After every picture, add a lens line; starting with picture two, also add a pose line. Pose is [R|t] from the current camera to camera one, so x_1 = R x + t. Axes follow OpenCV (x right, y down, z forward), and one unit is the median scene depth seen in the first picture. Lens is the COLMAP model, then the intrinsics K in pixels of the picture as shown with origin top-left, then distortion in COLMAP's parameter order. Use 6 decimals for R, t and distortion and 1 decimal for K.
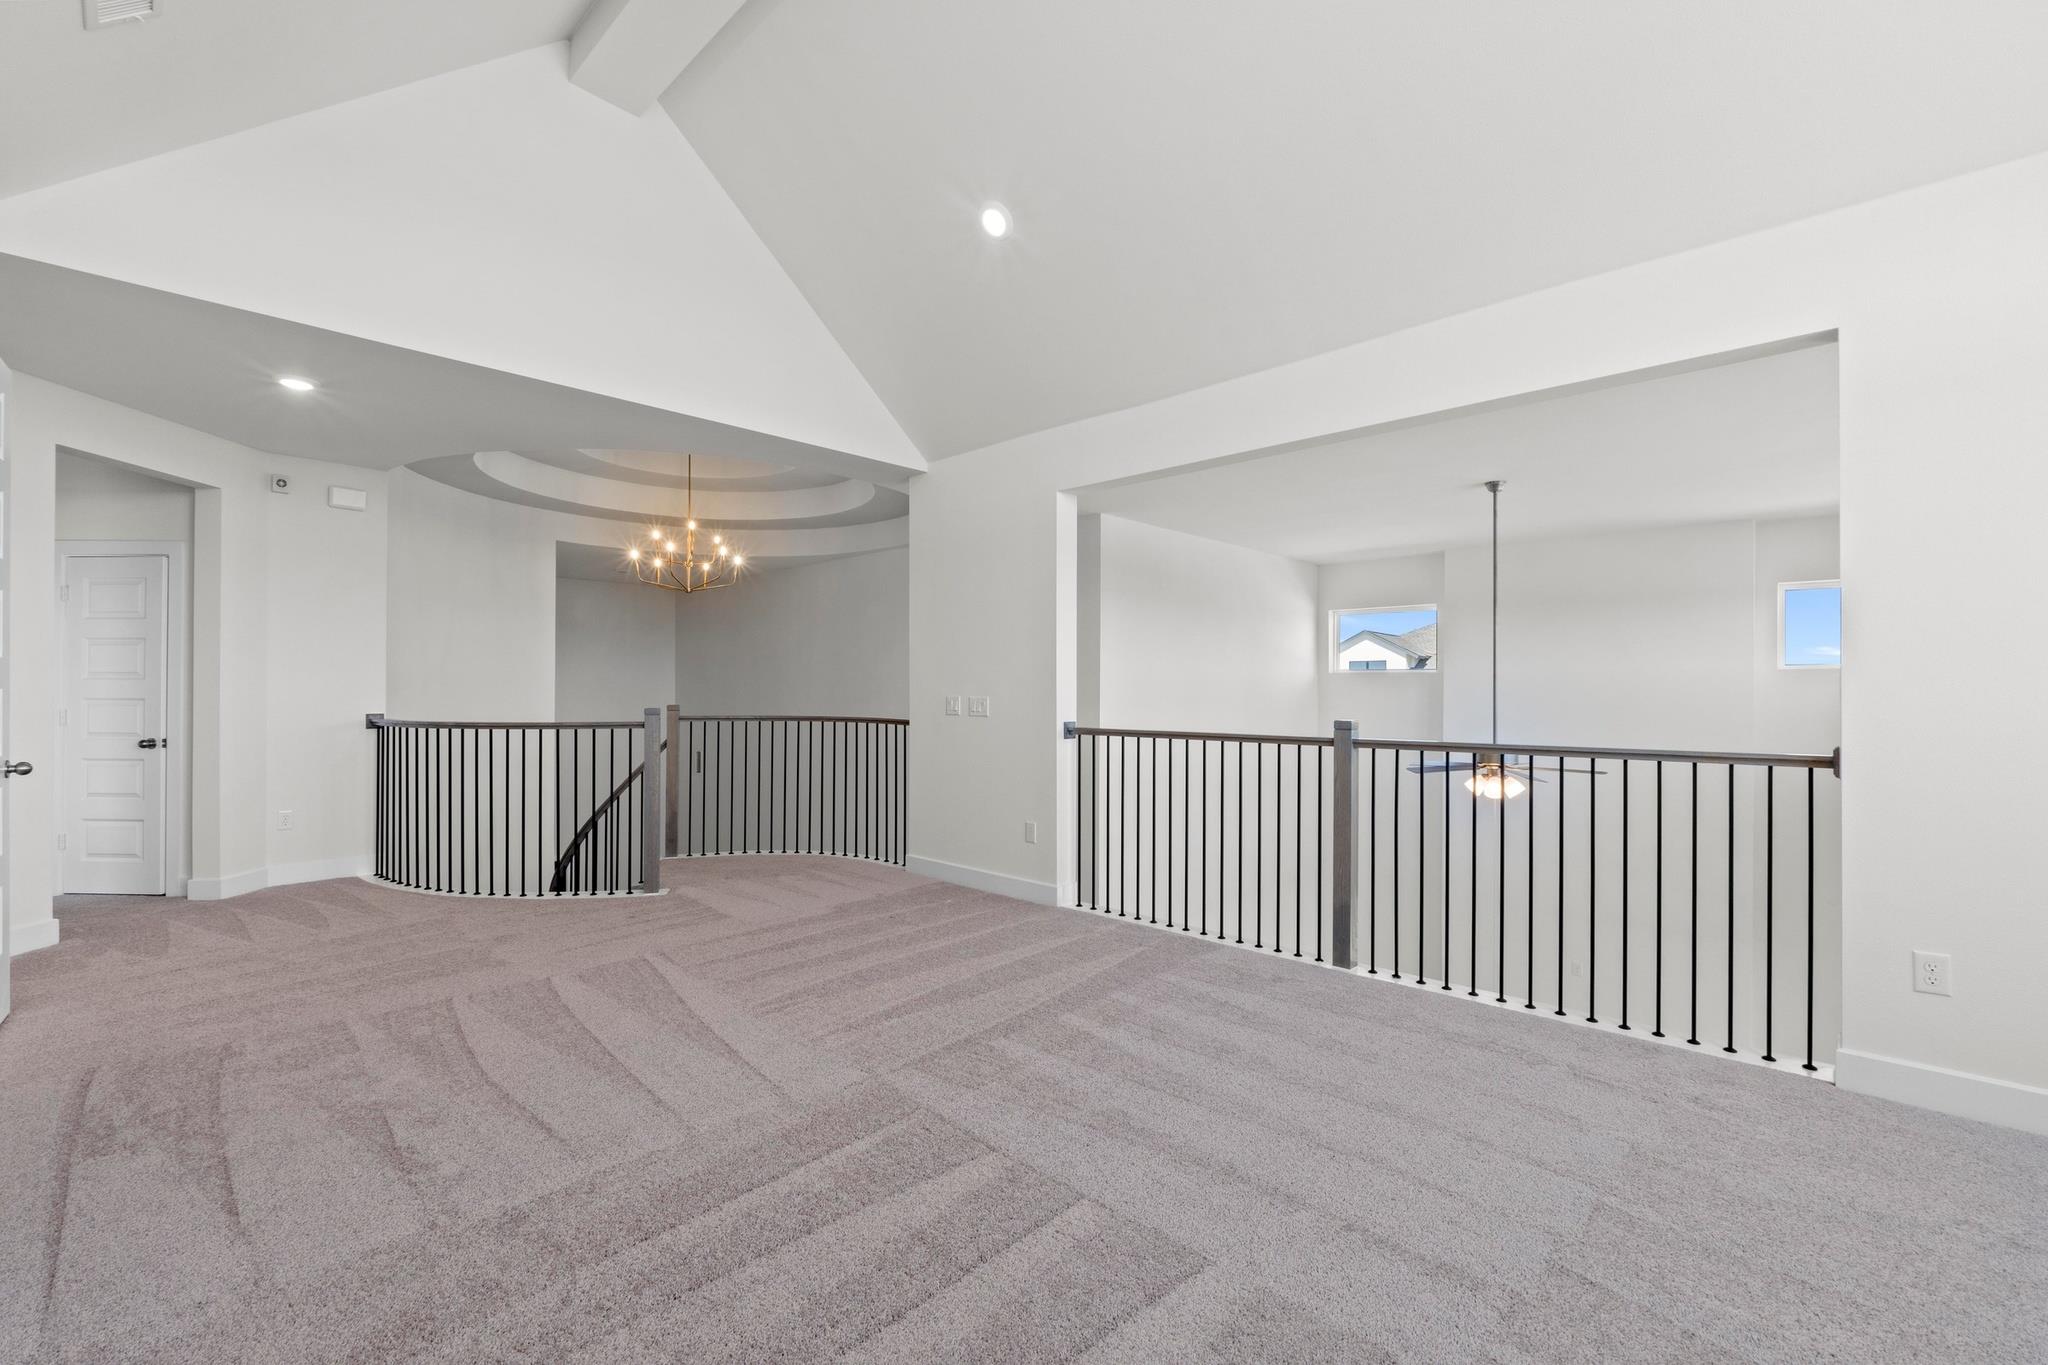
lens RADIAL K [[875.9, 0, 1027.7], [0, 875.9, 686.6], [0, 0, 1]] dist [-0.006950, 0.000541]
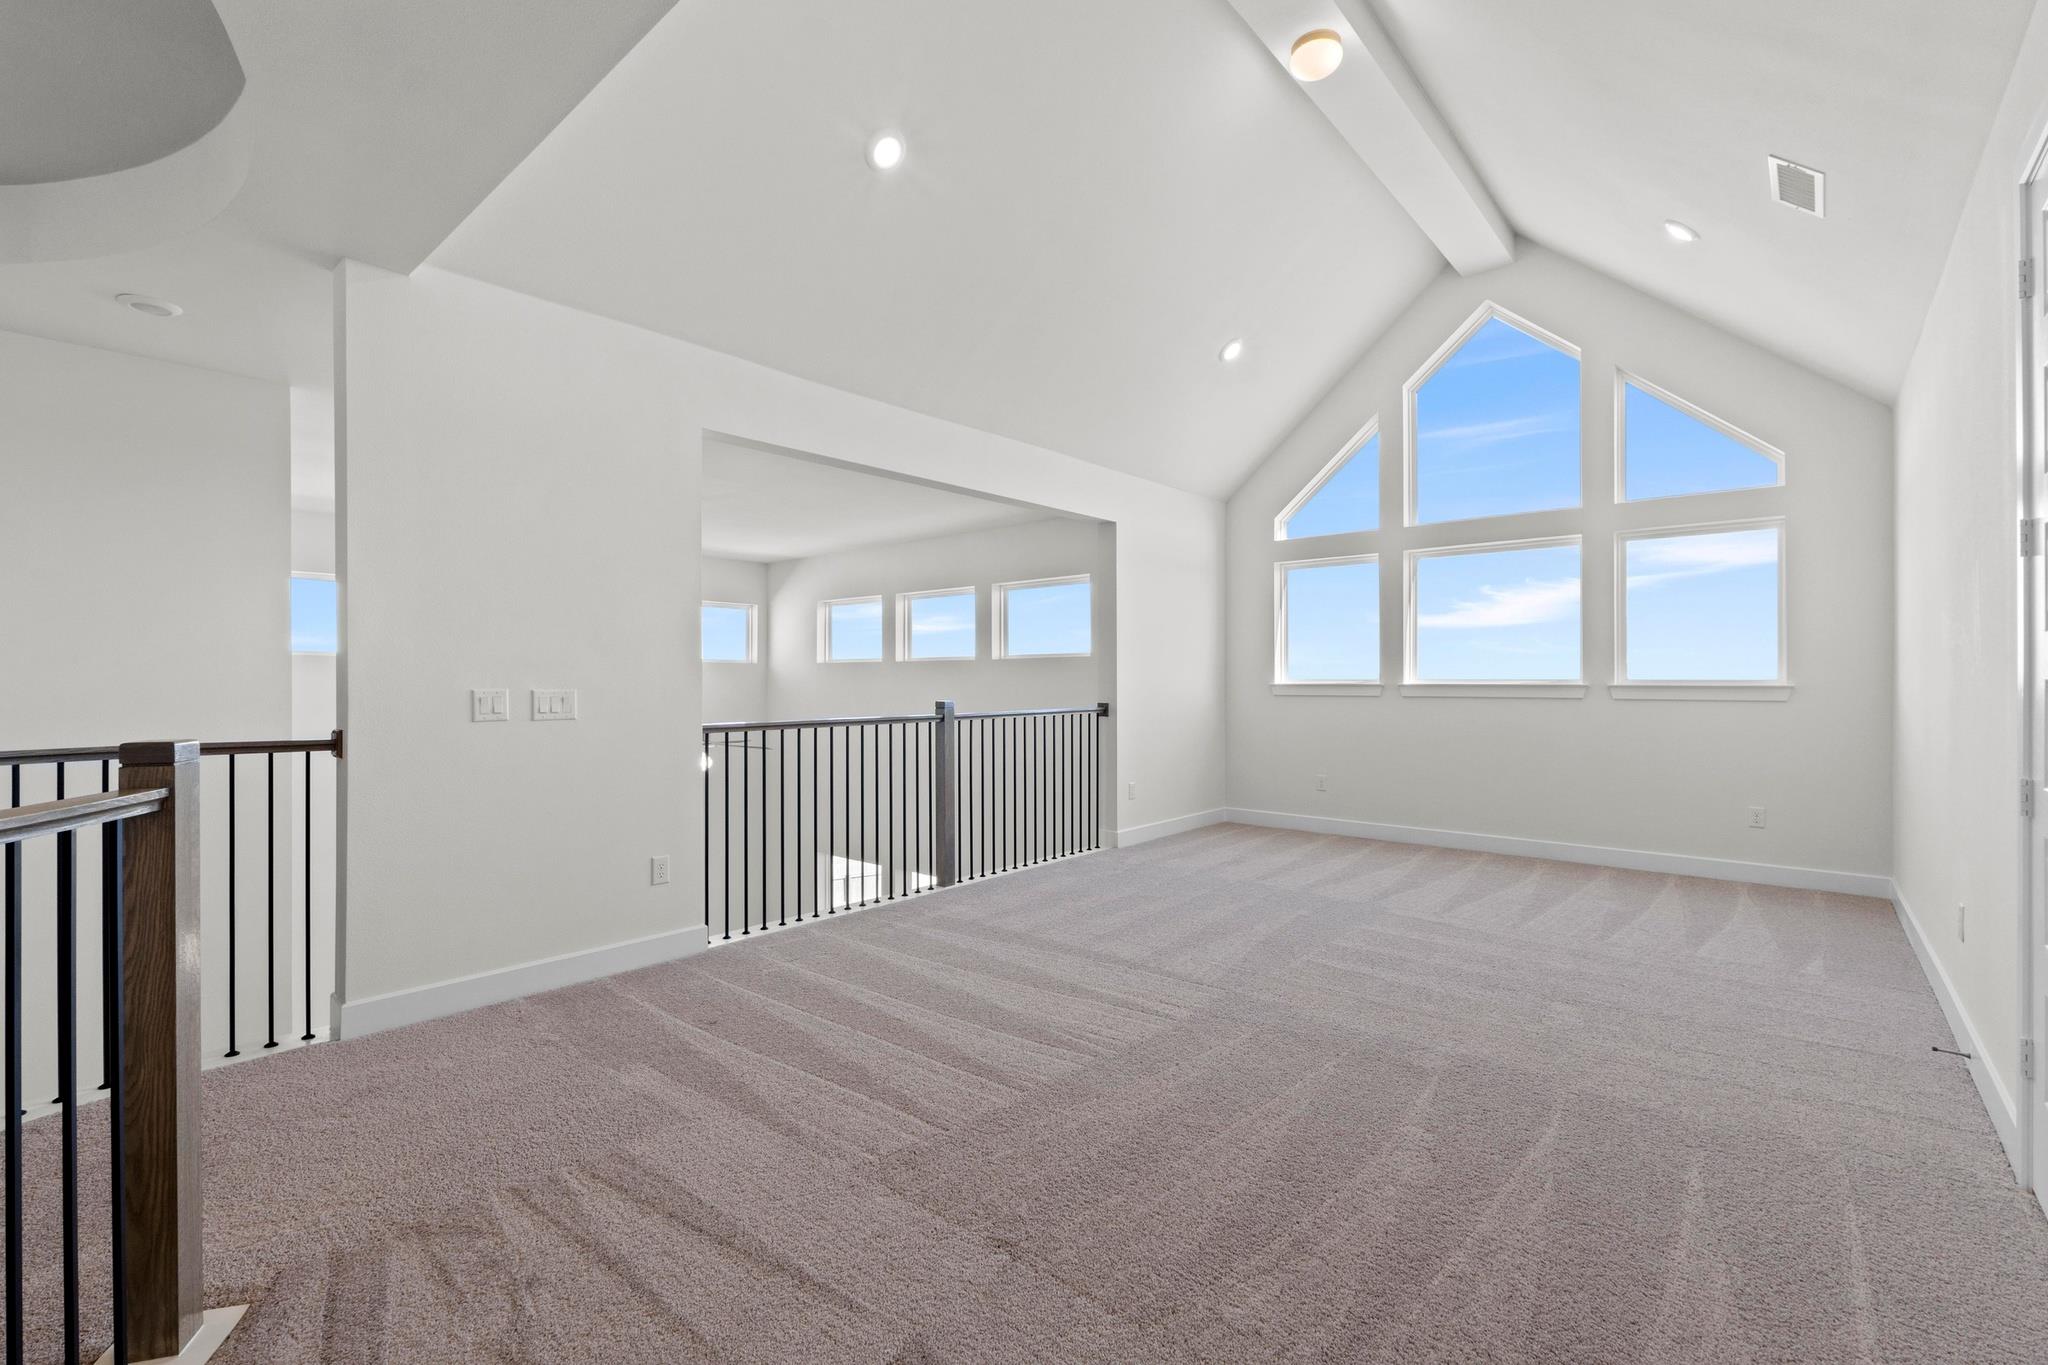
lens RADIAL K [[875.9, 0, 1029.2], [0, 875.9, 683.8], [0, 0, 1]] dist [-0.006950, 0.000541]
pose [[-0.039081, -0.006075, 0.999218, -0.694494], [-0.005726, 0.999966, 0.005856, 0.001879], [-0.999220, -0.005492, -0.039115, 0.658969]]
